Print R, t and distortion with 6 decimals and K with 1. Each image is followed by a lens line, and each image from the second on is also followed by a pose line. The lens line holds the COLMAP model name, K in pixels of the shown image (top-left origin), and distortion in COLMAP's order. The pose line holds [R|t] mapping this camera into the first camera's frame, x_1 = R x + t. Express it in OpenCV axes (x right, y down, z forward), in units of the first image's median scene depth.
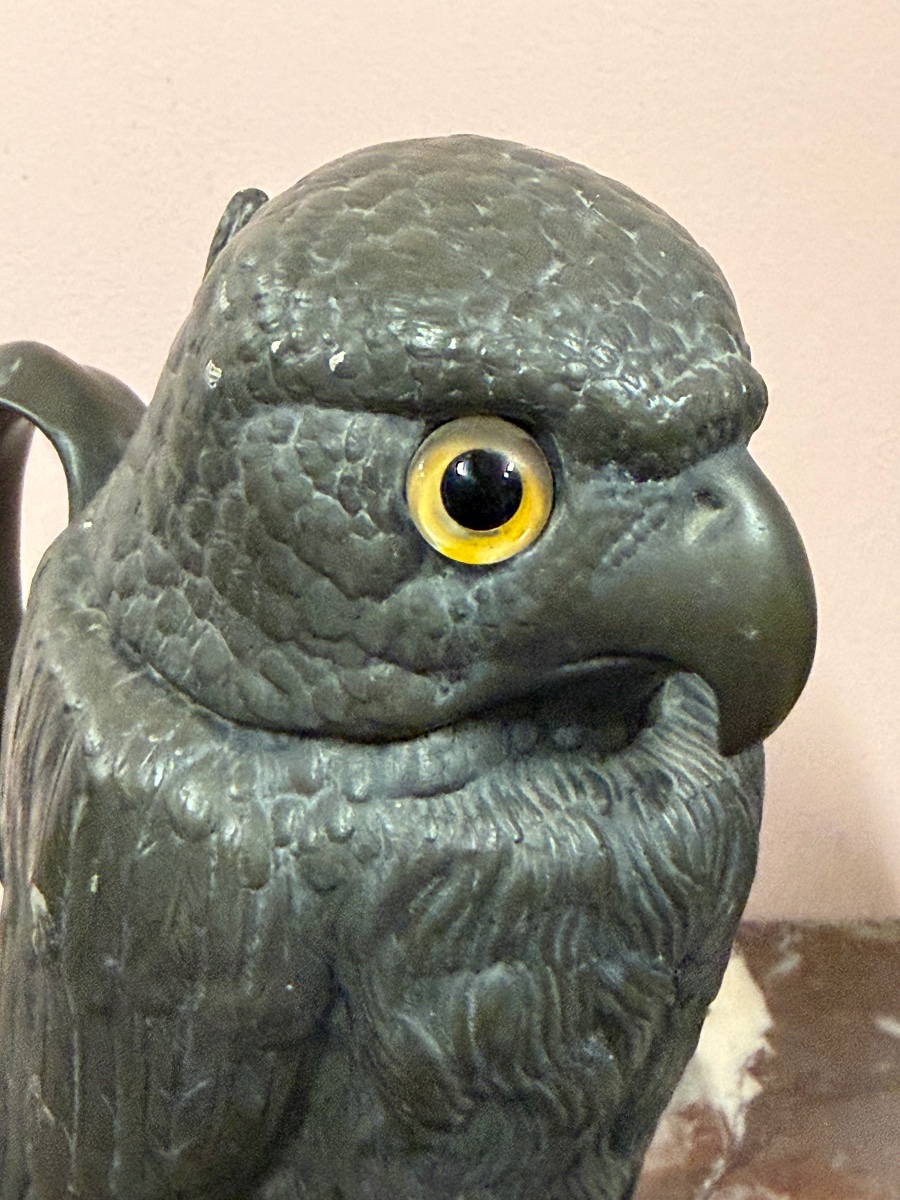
lens RADIAL K [[1816.5, 0, 445.1], [0, 1816.5, 477.6], [0, 0, 1]] dist [-0.024028, 0.058257]
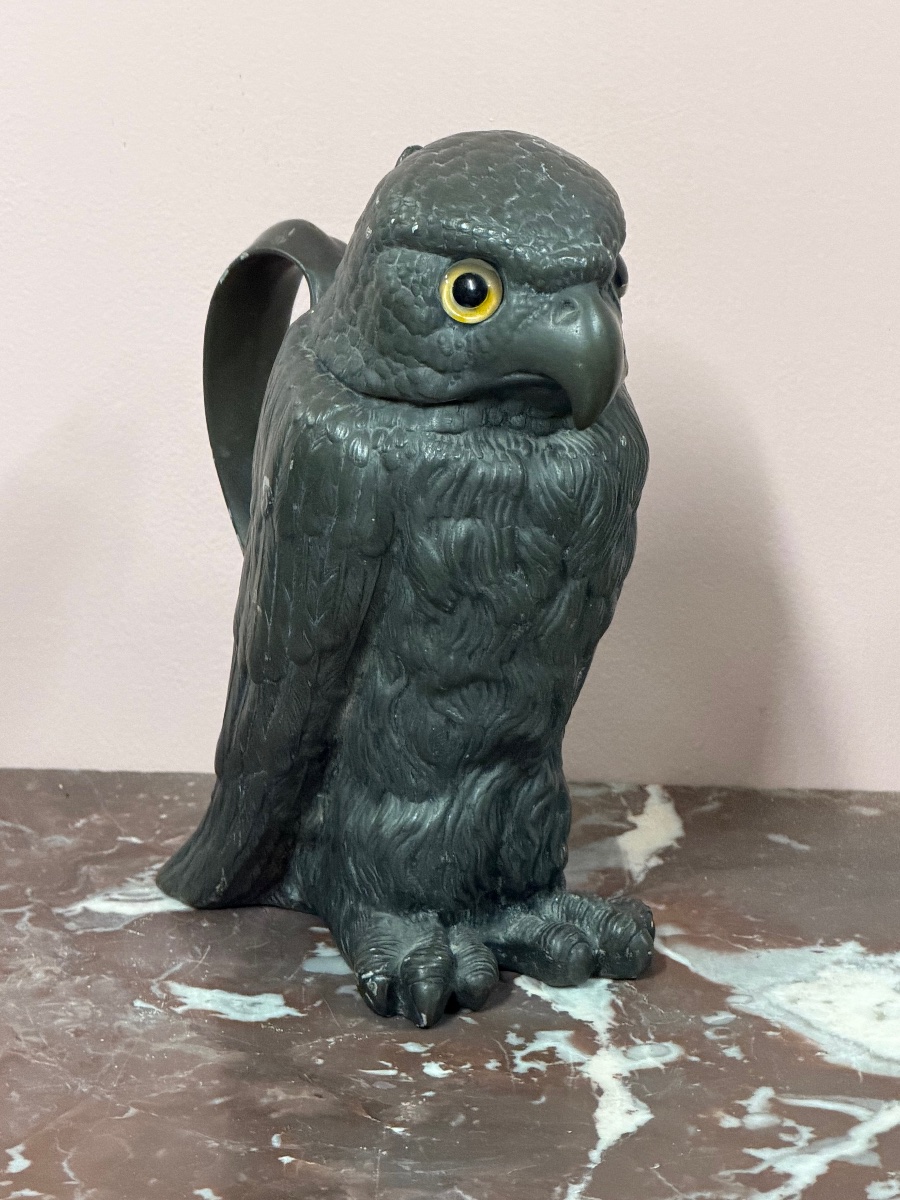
lens RADIAL K [[5211.2, 0, 450.0], [0, 5211.2, 600.0], [0, 0, 1]] dist [0.241778, 2.182411]
pose [[0.967306, 0.105434, -0.230656, 1.488322], [-0.114380, 0.993104, -0.025729, 0.542624], [0.226352, 0.051270, 0.972695, -5.158636]]
